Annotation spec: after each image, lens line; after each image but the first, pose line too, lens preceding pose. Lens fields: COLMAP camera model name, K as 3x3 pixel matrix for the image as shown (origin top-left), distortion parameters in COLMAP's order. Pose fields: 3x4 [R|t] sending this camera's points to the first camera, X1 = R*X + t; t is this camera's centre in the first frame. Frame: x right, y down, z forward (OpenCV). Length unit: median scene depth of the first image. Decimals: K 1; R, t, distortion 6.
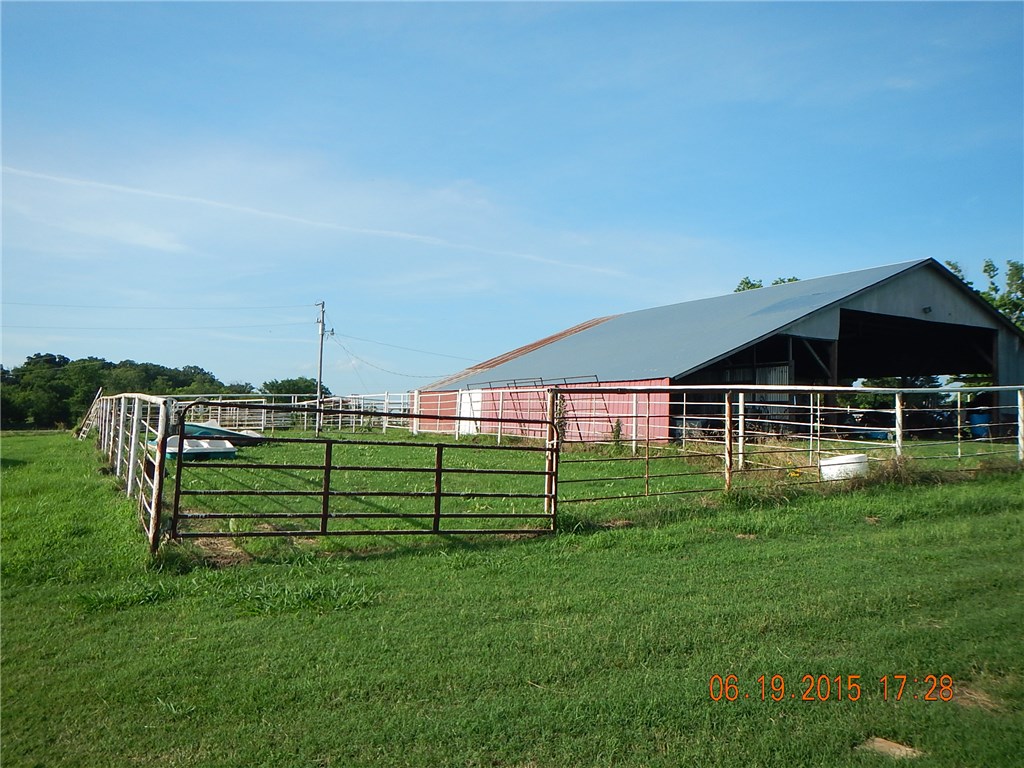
lens RADIAL K [[842.9, 0, 512.0], [0, 842.9, 384.0], [0, 0, 1]] dist [0.011579, 0.002664]
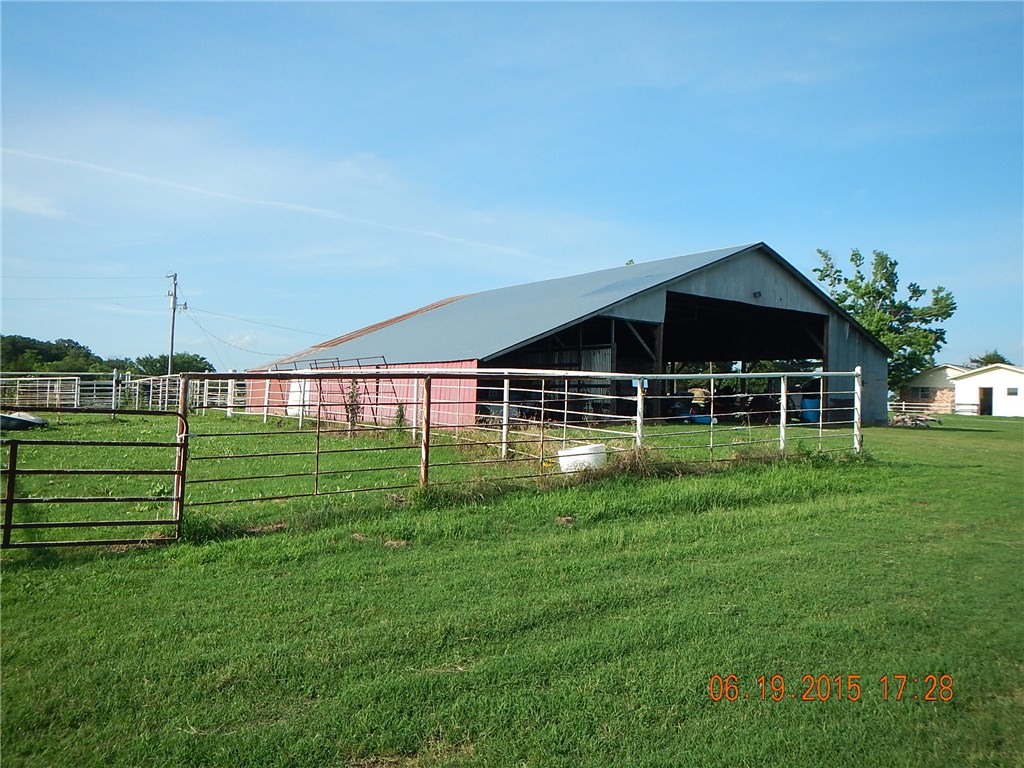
lens RADIAL K [[835.7, 0, 513.6], [0, 835.7, 410.2], [0, 0, 1]] dist [0.010960, 0.006619]
pose [[0.992998, 0.004515, 0.118042, 0.110536], [-0.011158, 0.998386, 0.055680, -0.003030], [-0.117601, -0.056607, 0.991446, 0.049126]]
